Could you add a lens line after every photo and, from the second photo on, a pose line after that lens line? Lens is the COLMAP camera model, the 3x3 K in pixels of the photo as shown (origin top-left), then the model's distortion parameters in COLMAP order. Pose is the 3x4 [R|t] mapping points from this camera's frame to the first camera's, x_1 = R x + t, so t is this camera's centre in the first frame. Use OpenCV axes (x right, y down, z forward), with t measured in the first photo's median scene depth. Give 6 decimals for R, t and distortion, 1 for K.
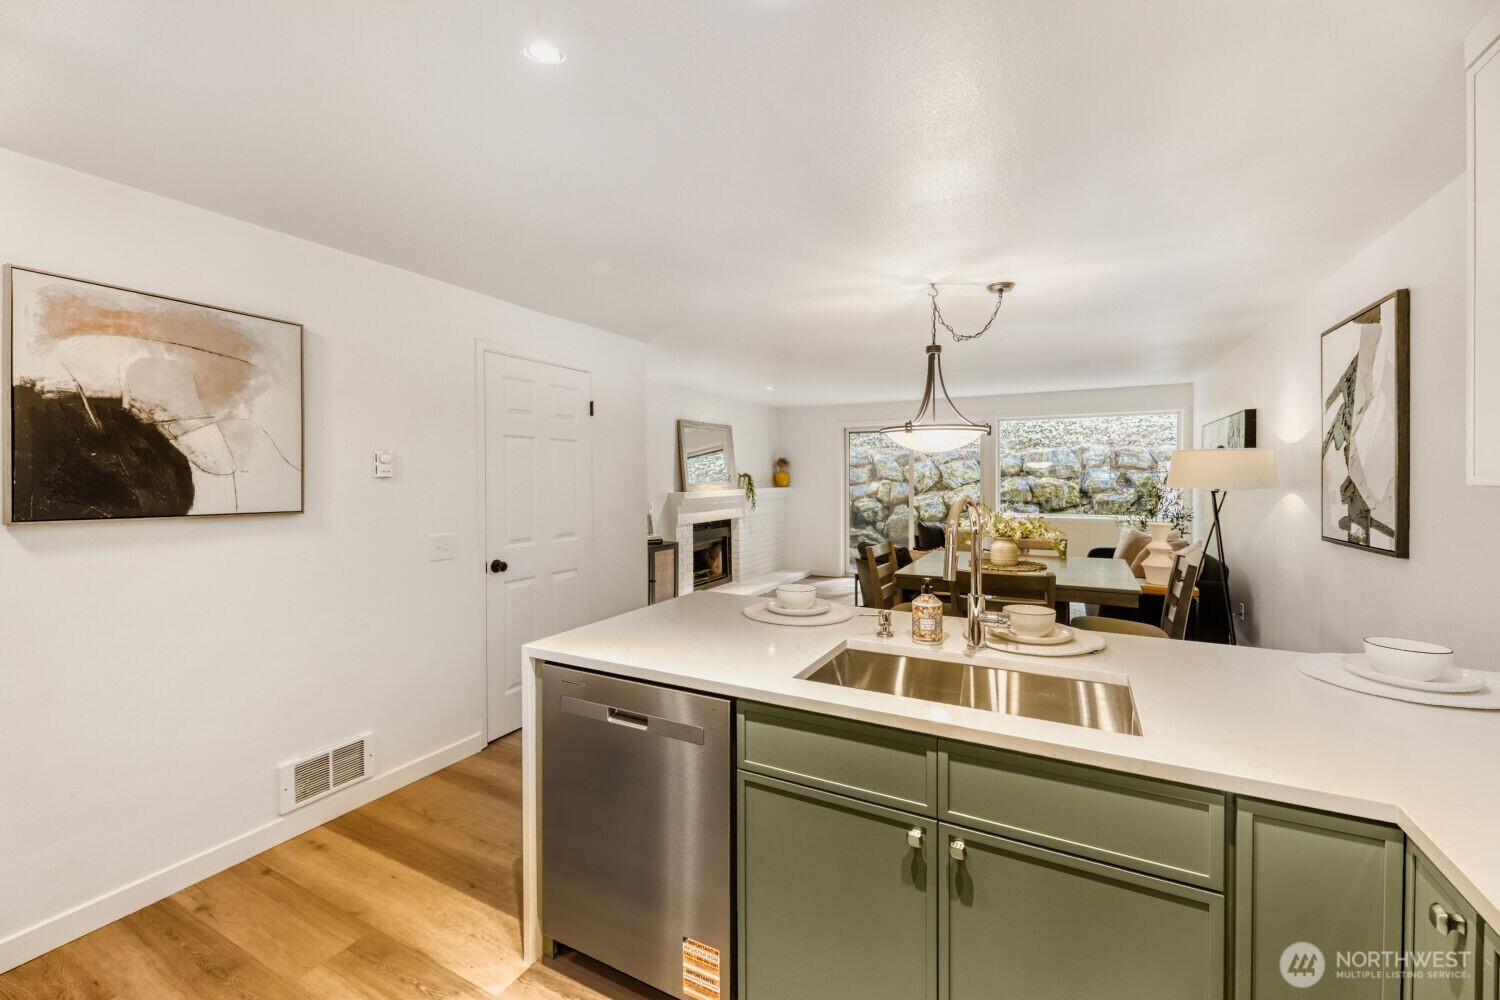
lens RADIAL K [[605.9, 0, 757.0], [0, 605.9, 483.2], [0, 0, 1]] dist [0.001727, 0.000041]
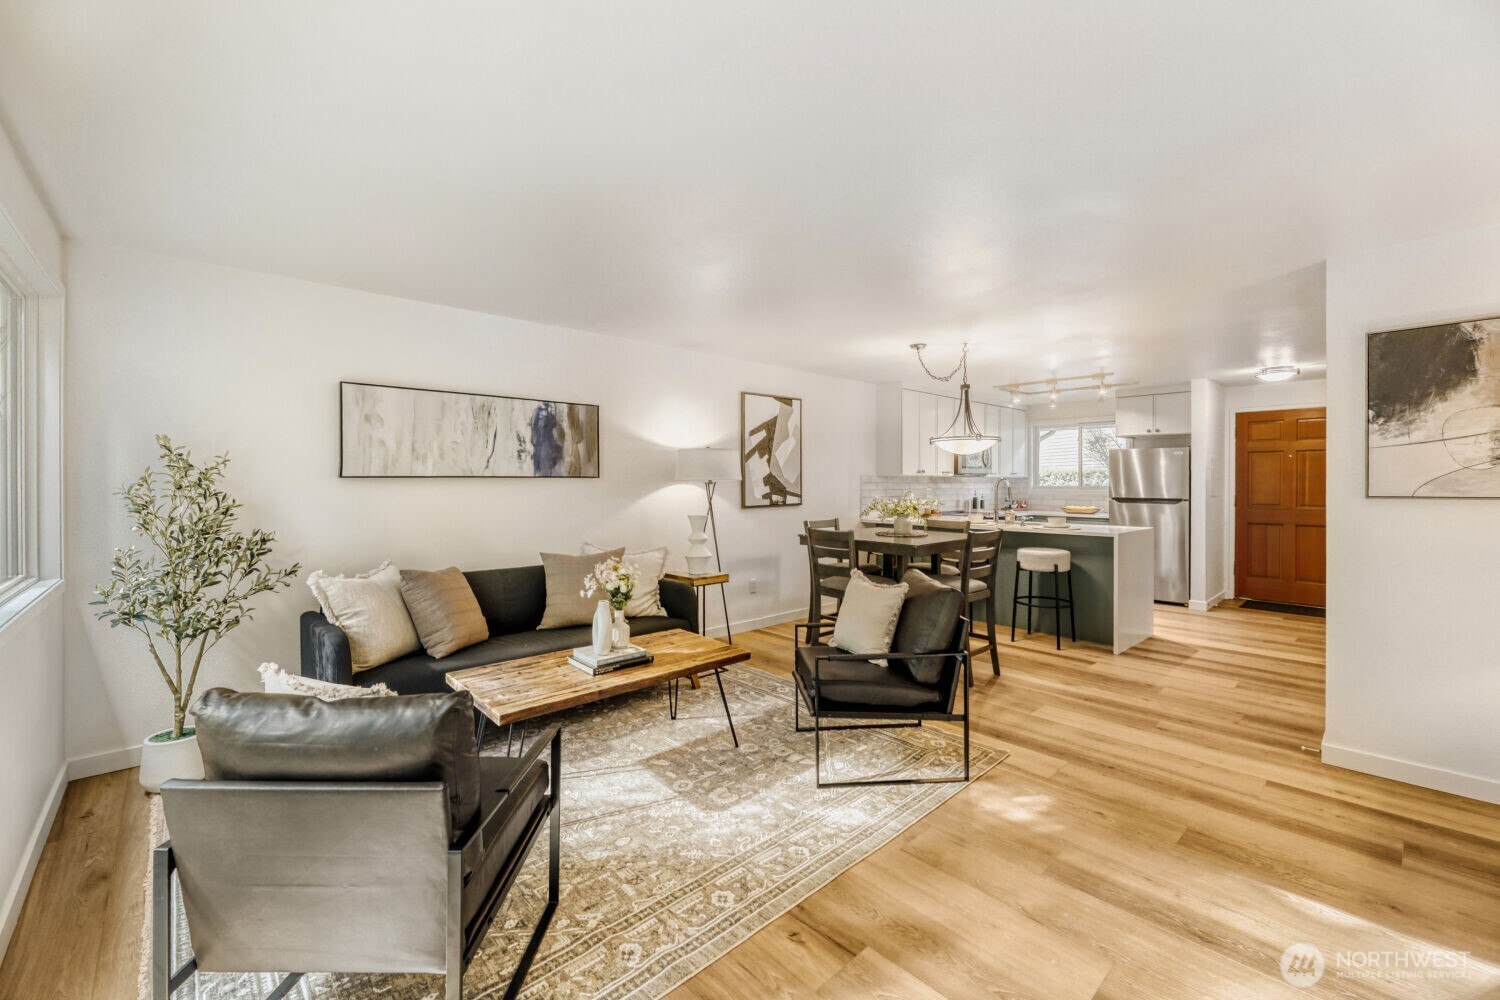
lens RADIAL K [[605.9, 0, 753.2], [0, 605.9, 494.4], [0, 0, 1]] dist [0.001727, 0.000041]
pose [[-0.939866, -0.002926, 0.341530, 0.146160], [0.008445, 0.999458, 0.031803, -0.001586], [-0.341438, 0.032775, -0.939333, 1.297675]]
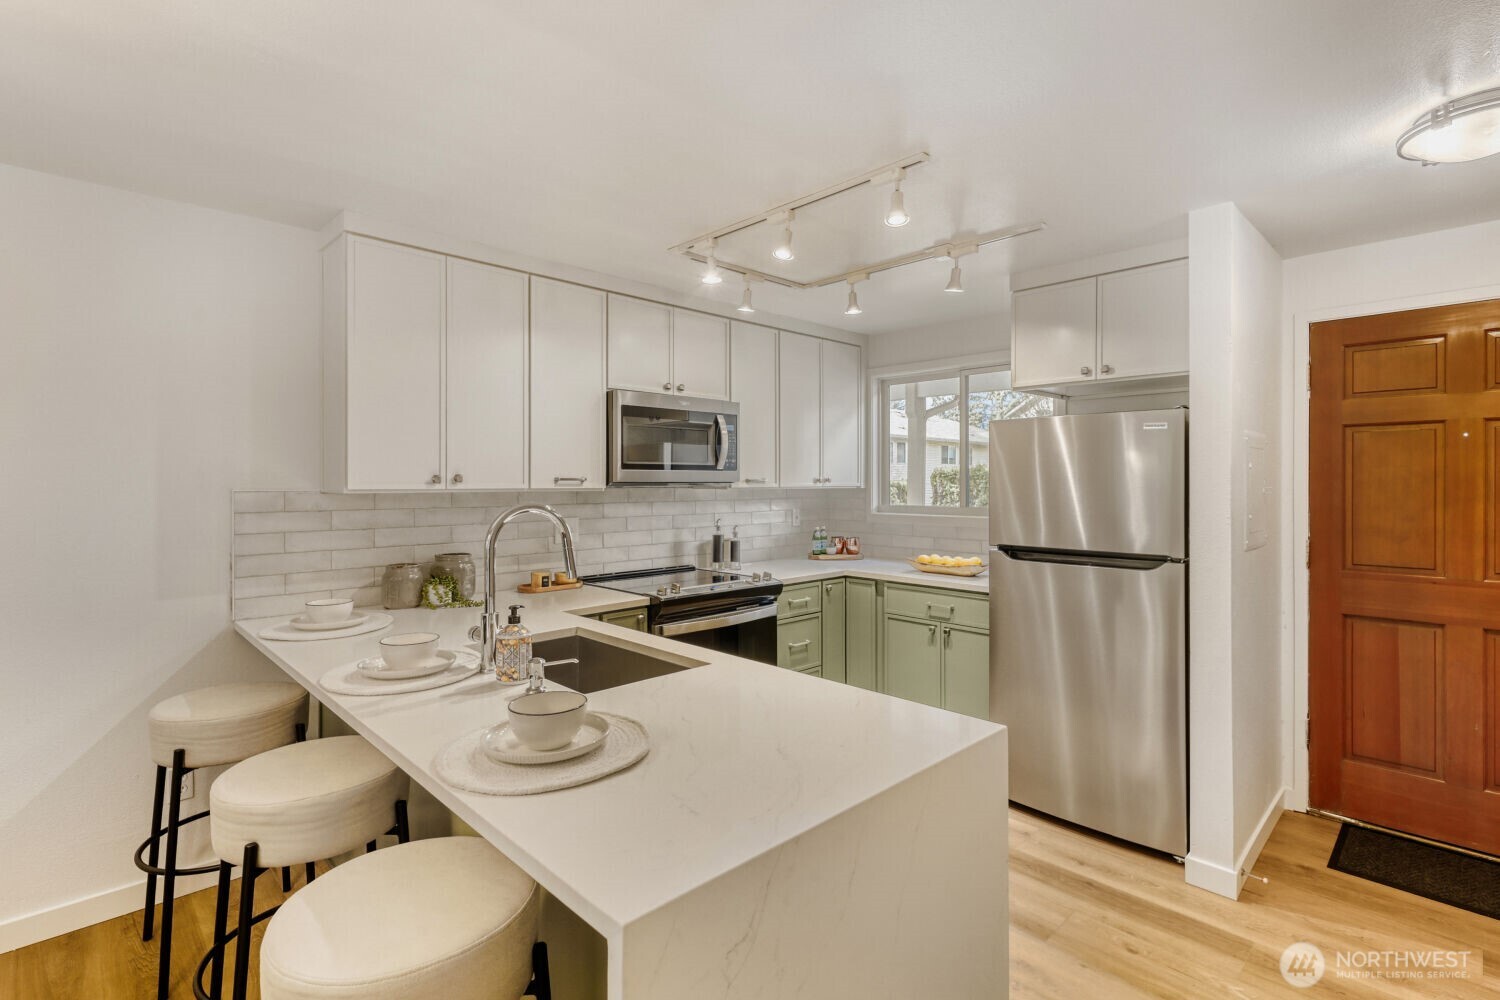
lens RADIAL K [[700.3, 0, 751.0], [0, 700.3, 490.9], [0, 0, 1]] dist [0.002831, 0.000307]
pose [[-0.949543, 0.001172, 0.313633, -0.089731], [0.009270, 0.999661, 0.024329, -0.006669], [-0.313499, 0.026009, -0.949232, 0.532455]]
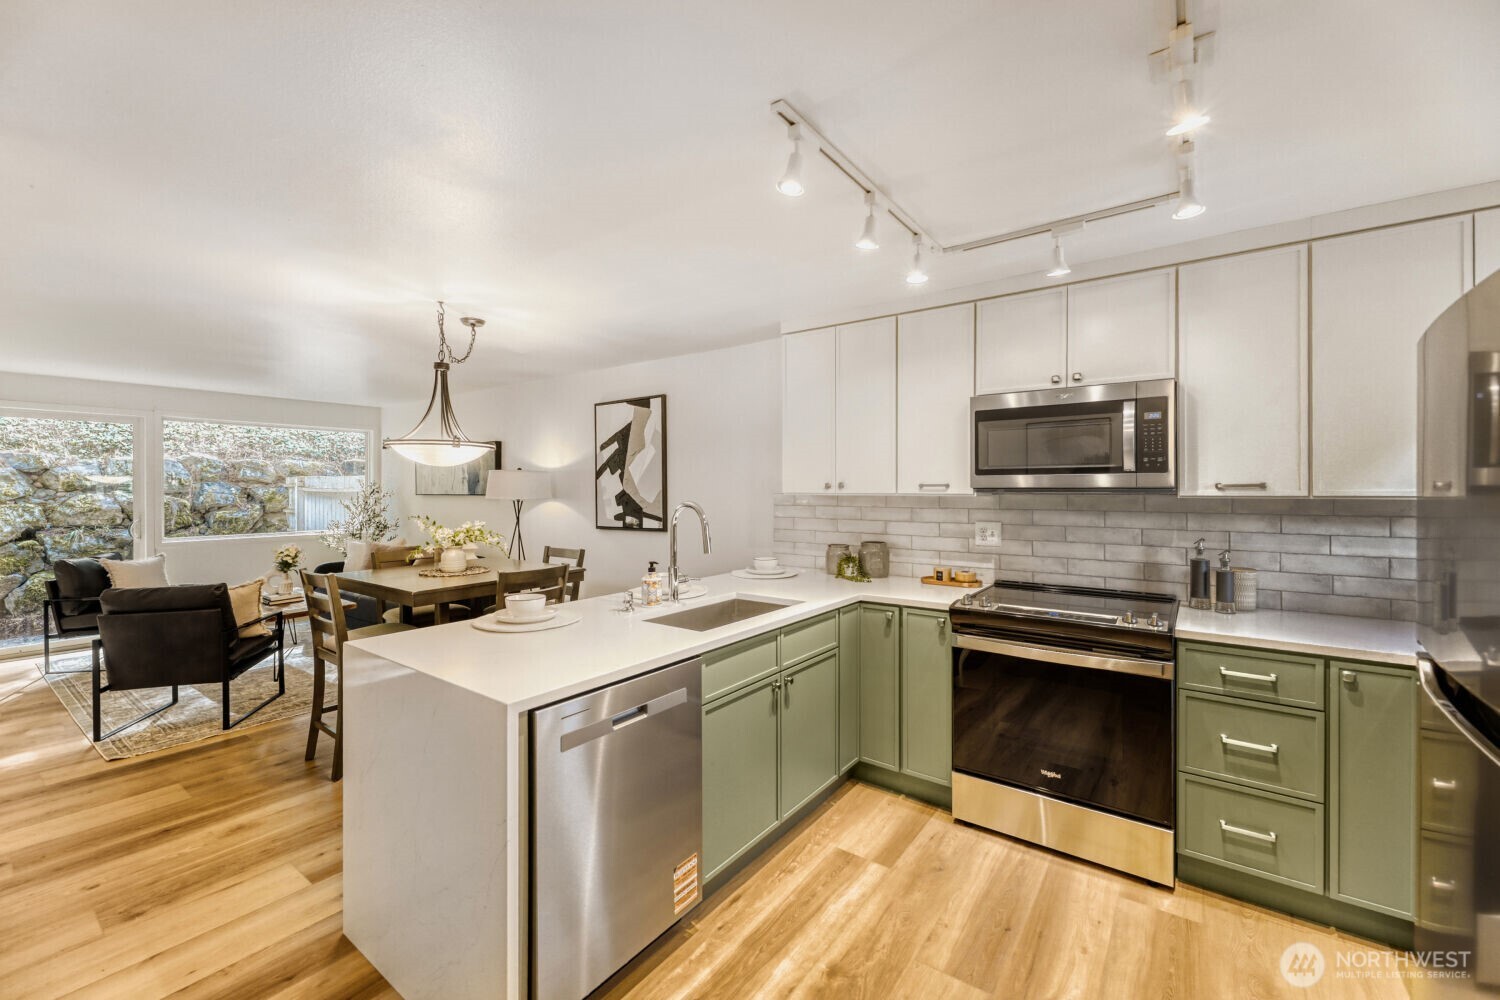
lens RADIAL K [[605.9, 0, 757.9], [0, 605.9, 492.1], [0, 0, 1]] dist [0.001727, 0.000041]
pose [[0.148397, -0.003375, 0.988922, -0.311824], [0.013717, 0.999905, 0.001355, -0.001206], [-0.988833, 0.013364, 0.148429, 0.155423]]
